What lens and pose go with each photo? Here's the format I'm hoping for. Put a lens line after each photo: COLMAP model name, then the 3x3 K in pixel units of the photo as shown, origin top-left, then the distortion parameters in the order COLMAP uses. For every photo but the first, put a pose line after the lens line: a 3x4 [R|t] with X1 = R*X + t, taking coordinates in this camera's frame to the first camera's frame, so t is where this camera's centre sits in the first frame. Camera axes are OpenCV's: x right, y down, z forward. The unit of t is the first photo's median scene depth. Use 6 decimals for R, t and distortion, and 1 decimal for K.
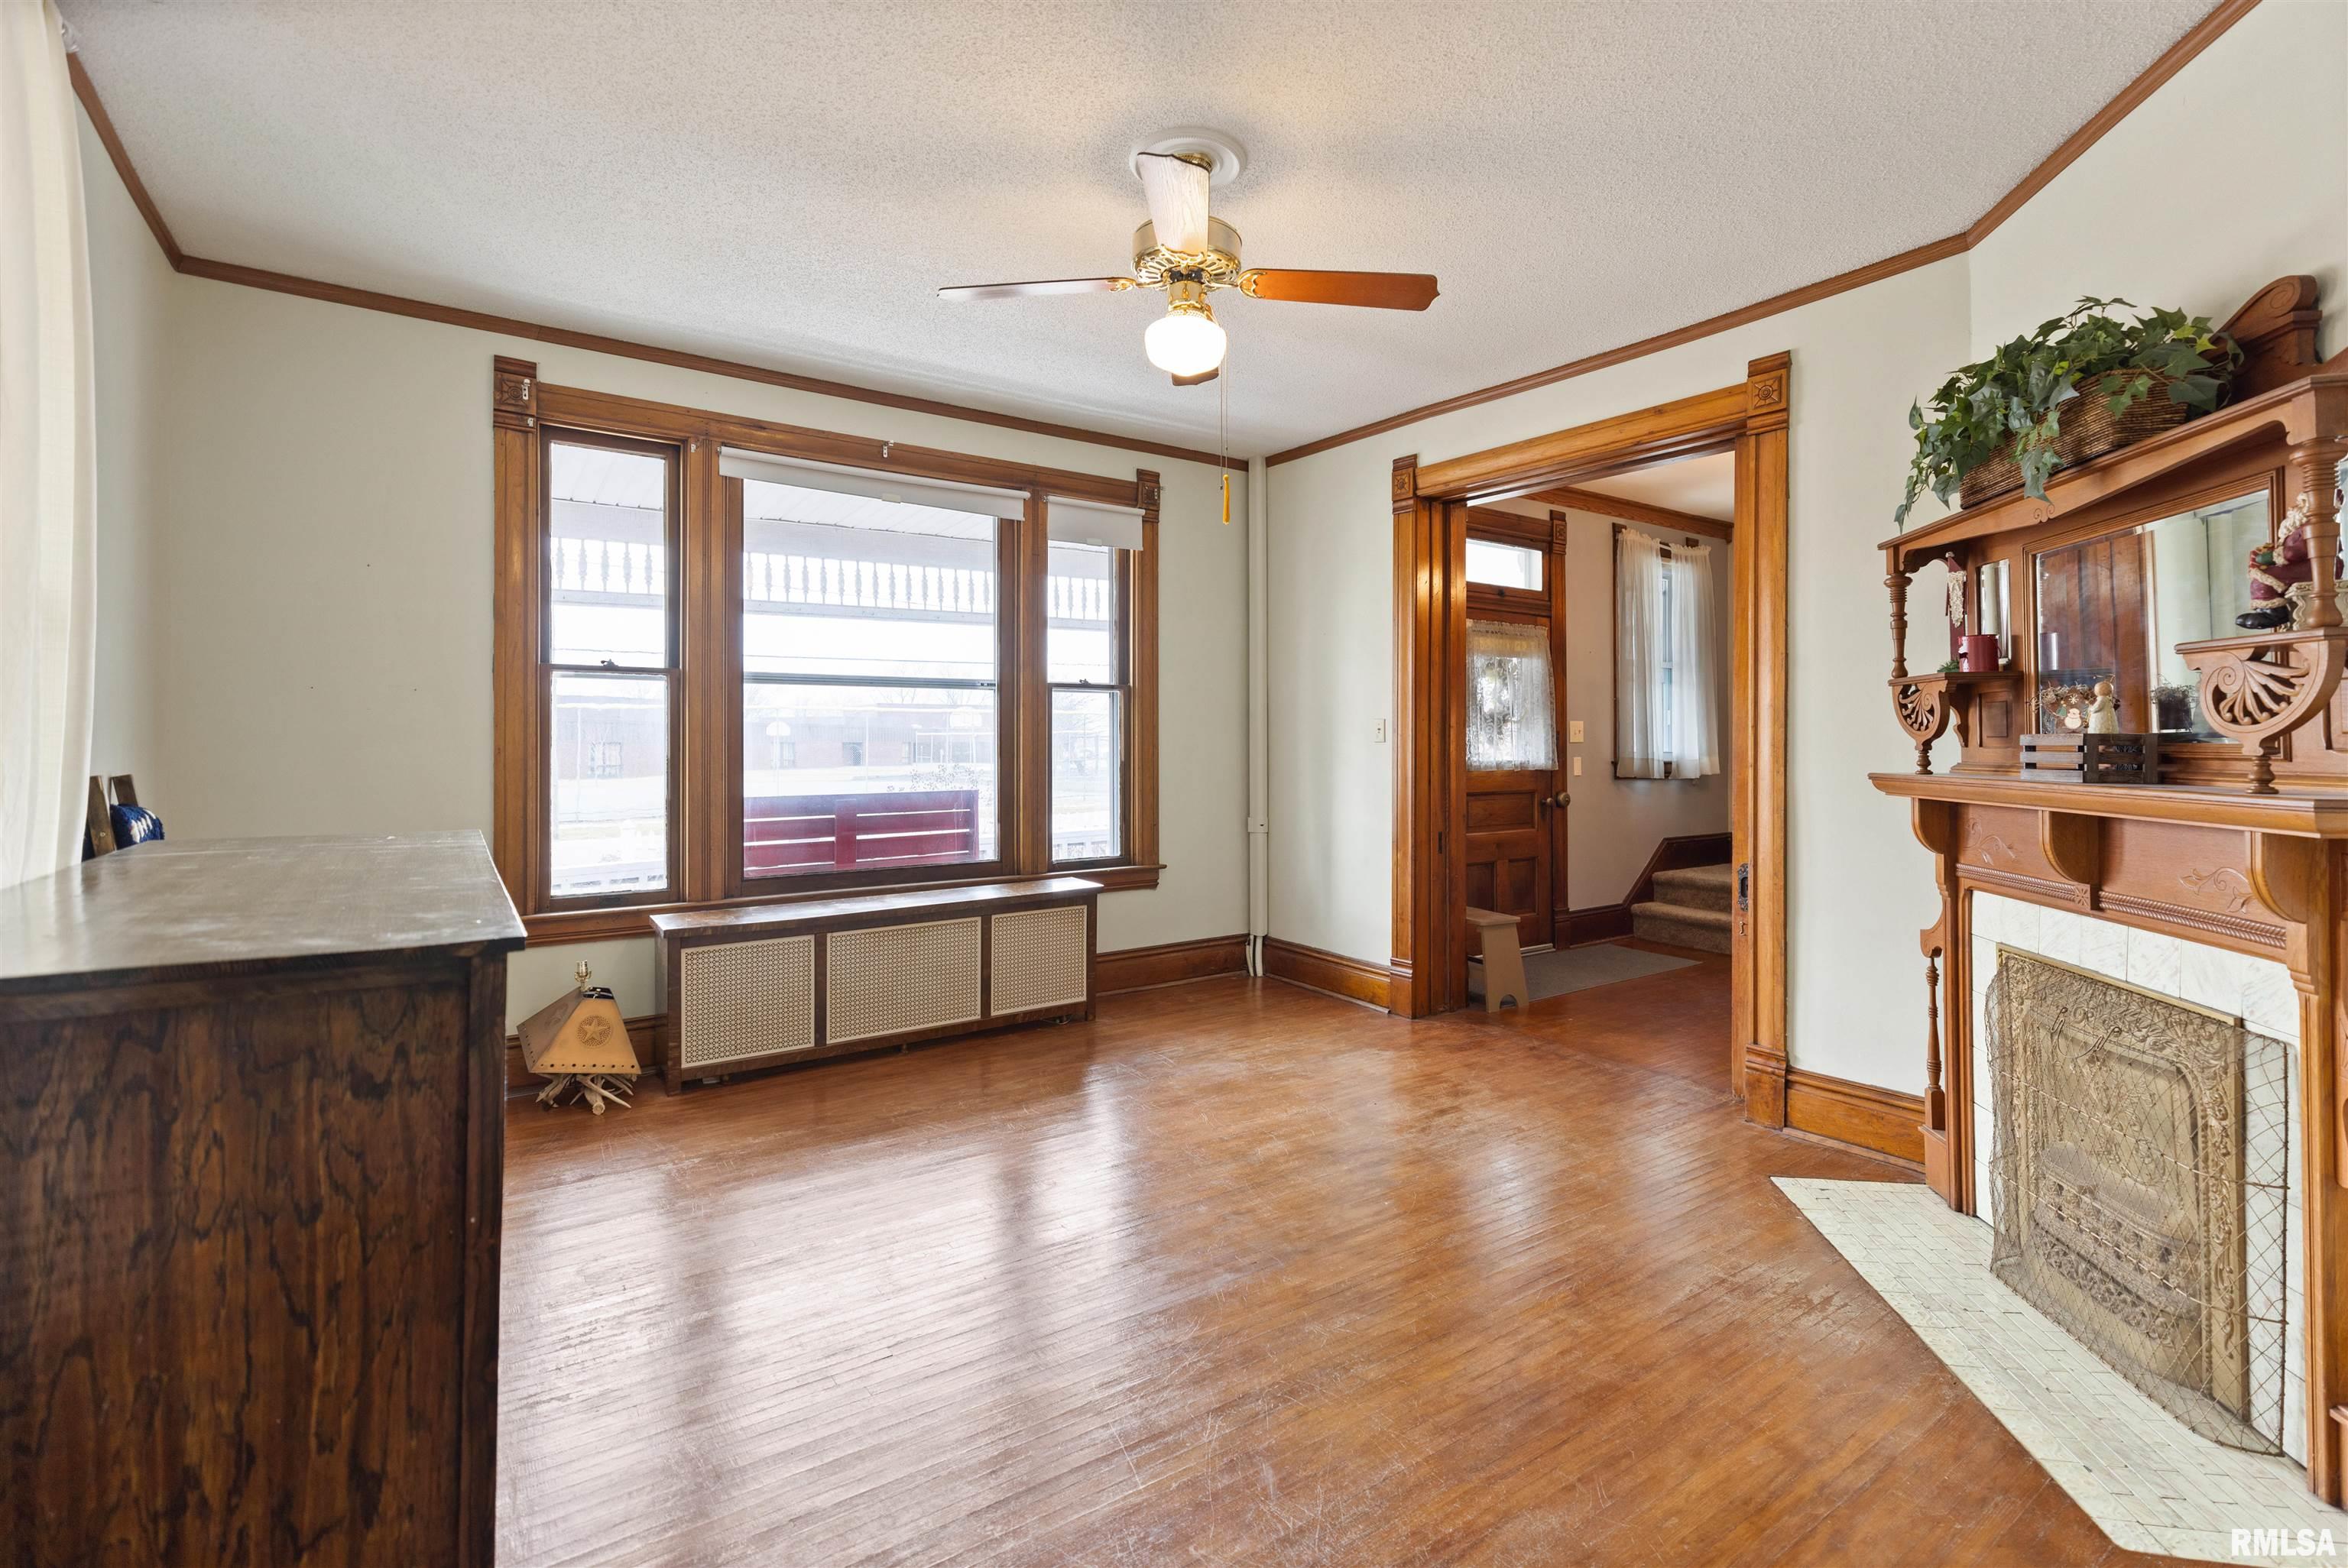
lens RADIAL K [[1058.1, 0, 1178.6], [0, 1058.1, 773.7], [0, 0, 1]] dist [0.000457, -0.000102]
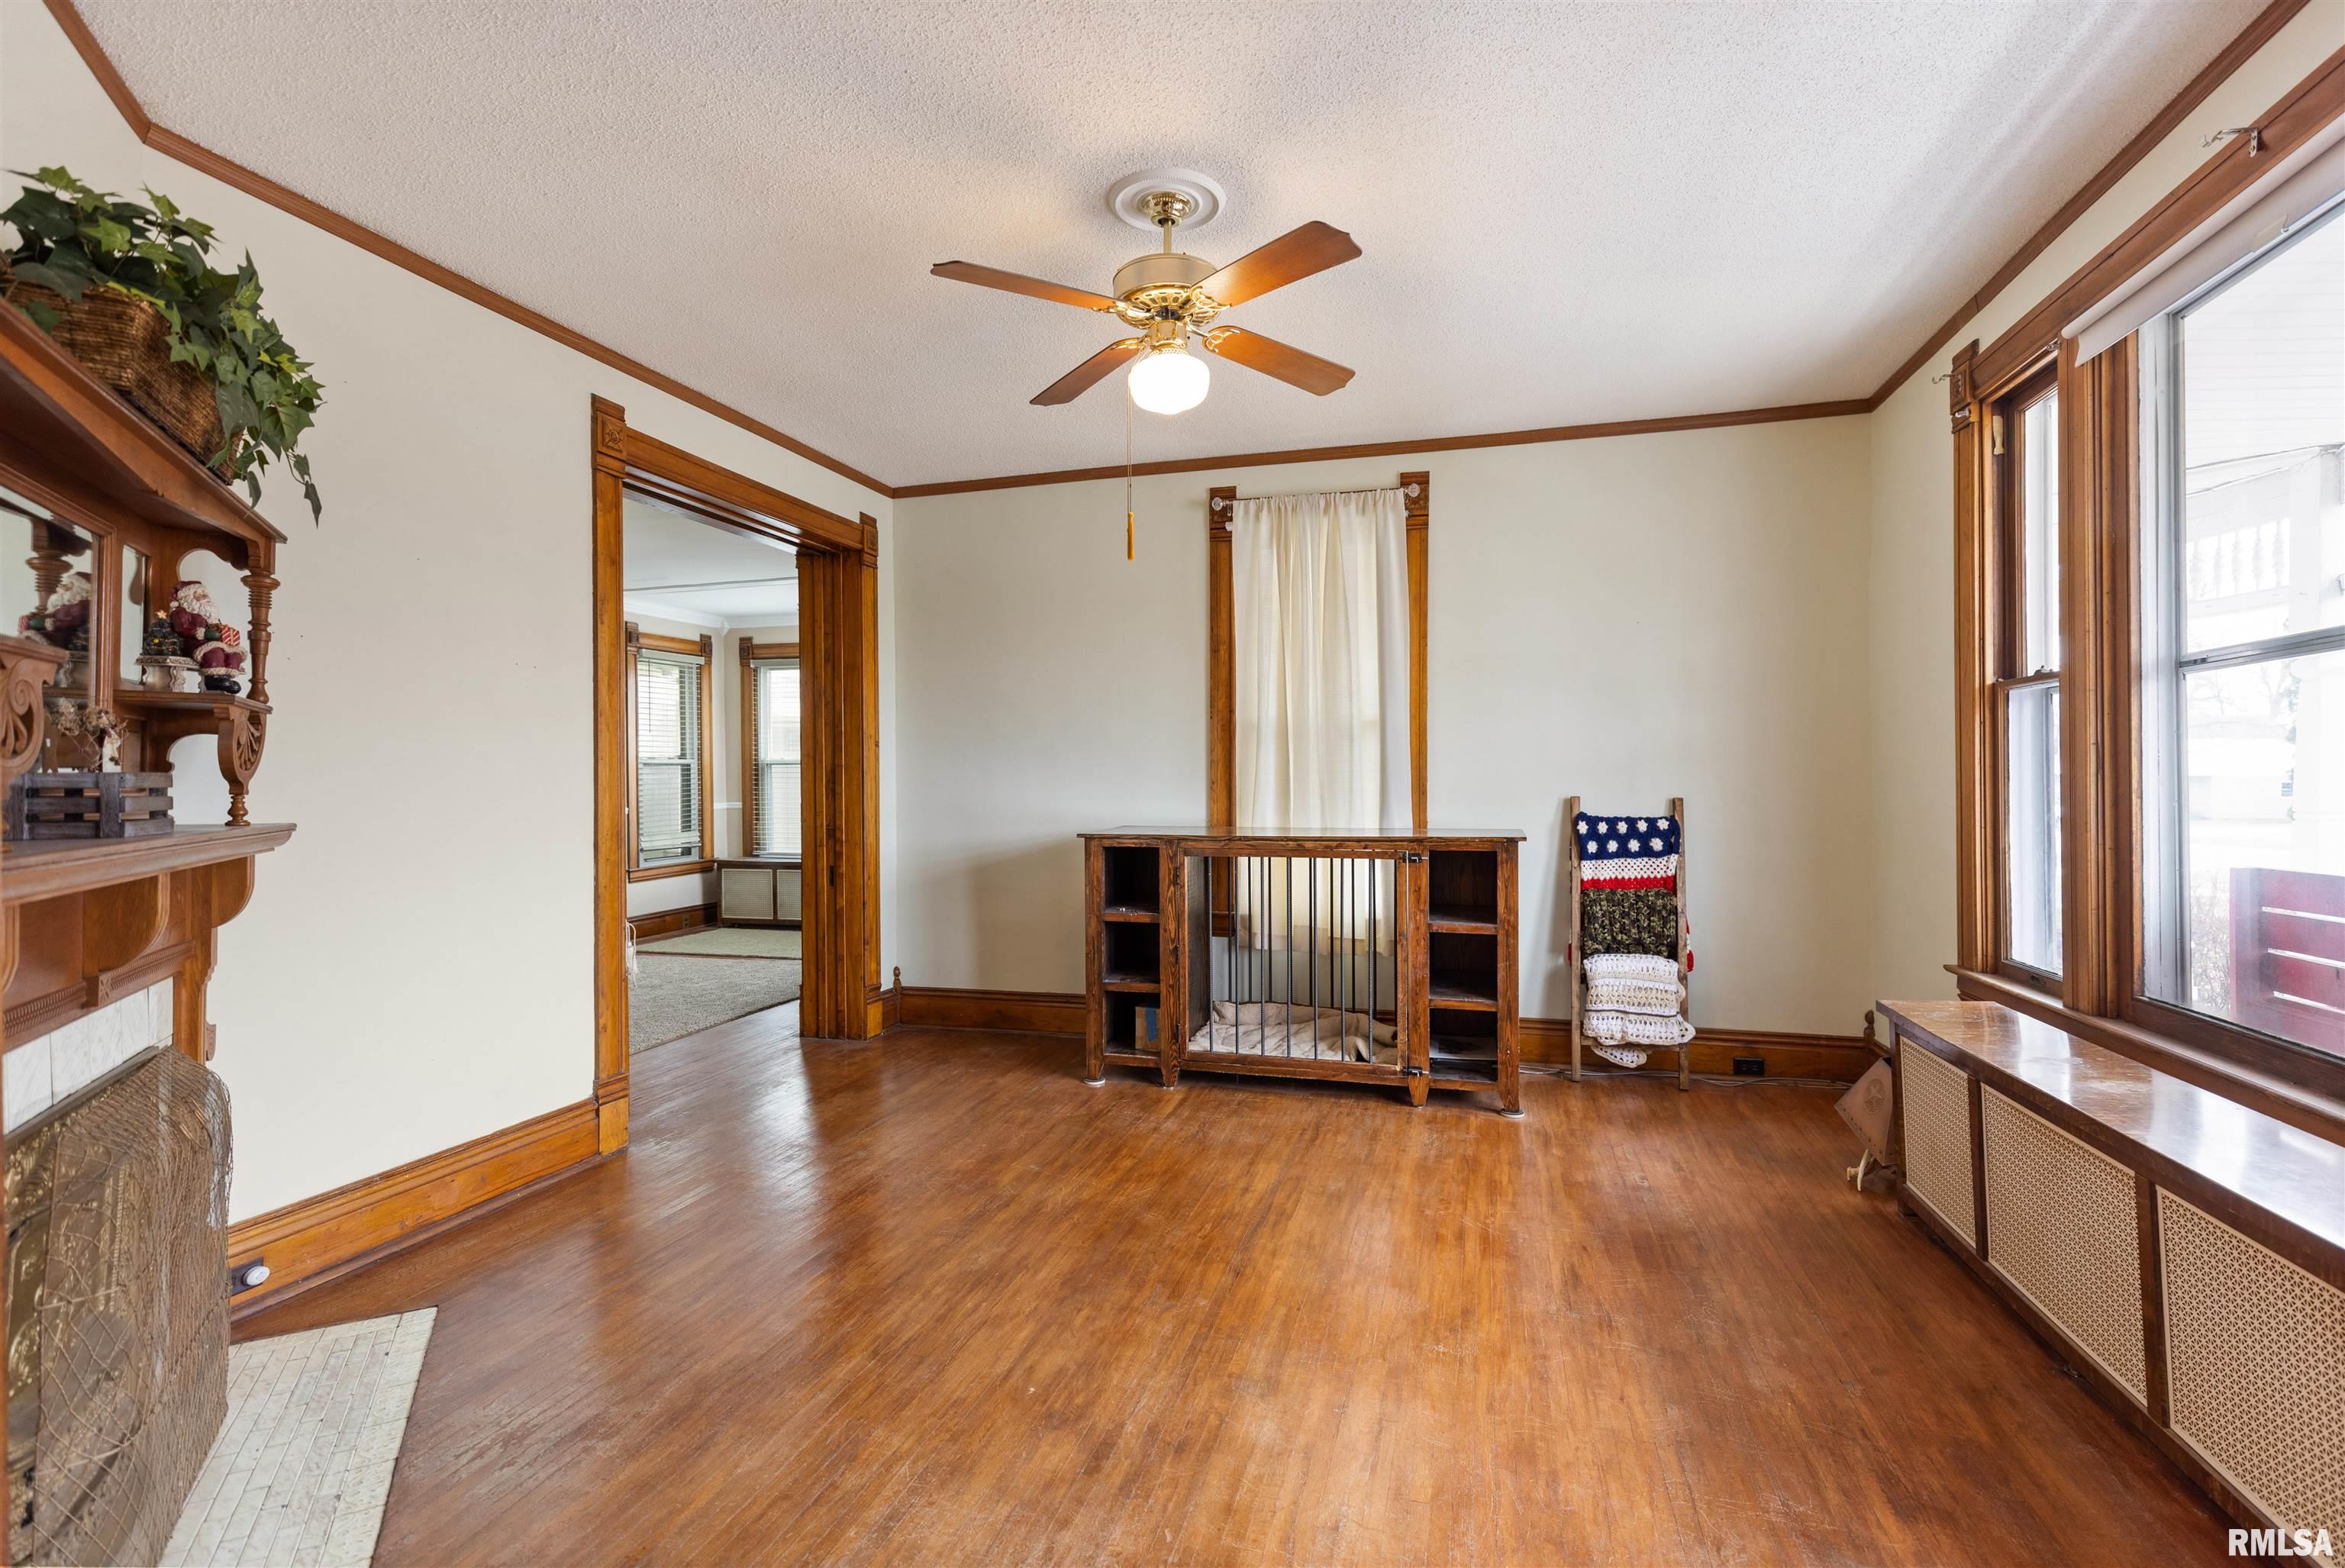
lens RADIAL K [[1056.9, 0, 1177.1], [0, 1056.9, 773.7], [0, 0, 1]] dist [0.000457, -0.000102]
pose [[-0.774811, -0.004527, -0.632177, 0.603163], [-0.009021, 0.999952, 0.003897, -0.037278], [0.632129, 0.008722, -0.774814, 1.670496]]
